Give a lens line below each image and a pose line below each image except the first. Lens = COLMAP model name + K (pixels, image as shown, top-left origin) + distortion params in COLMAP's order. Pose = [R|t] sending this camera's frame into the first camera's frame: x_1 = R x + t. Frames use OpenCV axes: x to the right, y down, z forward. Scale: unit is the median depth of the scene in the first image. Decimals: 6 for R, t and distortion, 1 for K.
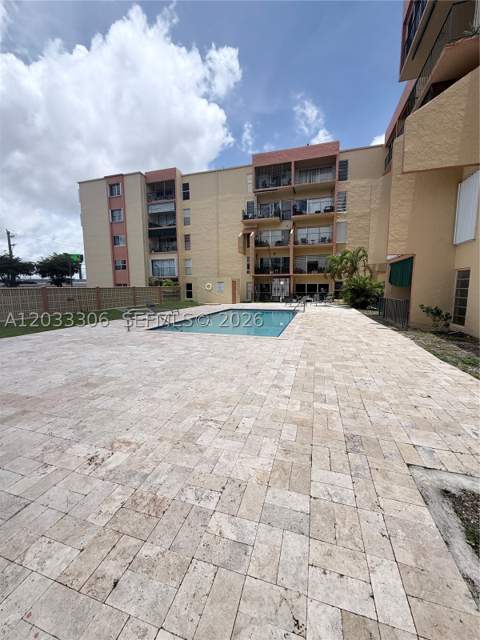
lens RADIAL K [[254.7, 0, 238.7], [0, 254.7, 319.2], [0, 0, 1]] dist [0.000015, 0.000071]
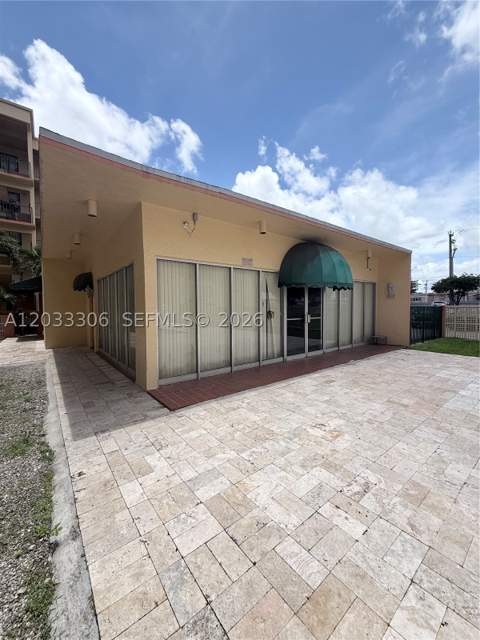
lens RADIAL K [[254.7, 0, 240.7], [0, 254.7, 318.3], [0, 0, 1]] dist [0.000015, 0.000071]
pose [[-0.571017, 0.046495, -0.819621, 0.844413], [-0.091897, 0.988499, 0.120098, -0.183995], [0.815779, 0.143899, -0.560177, 1.324190]]
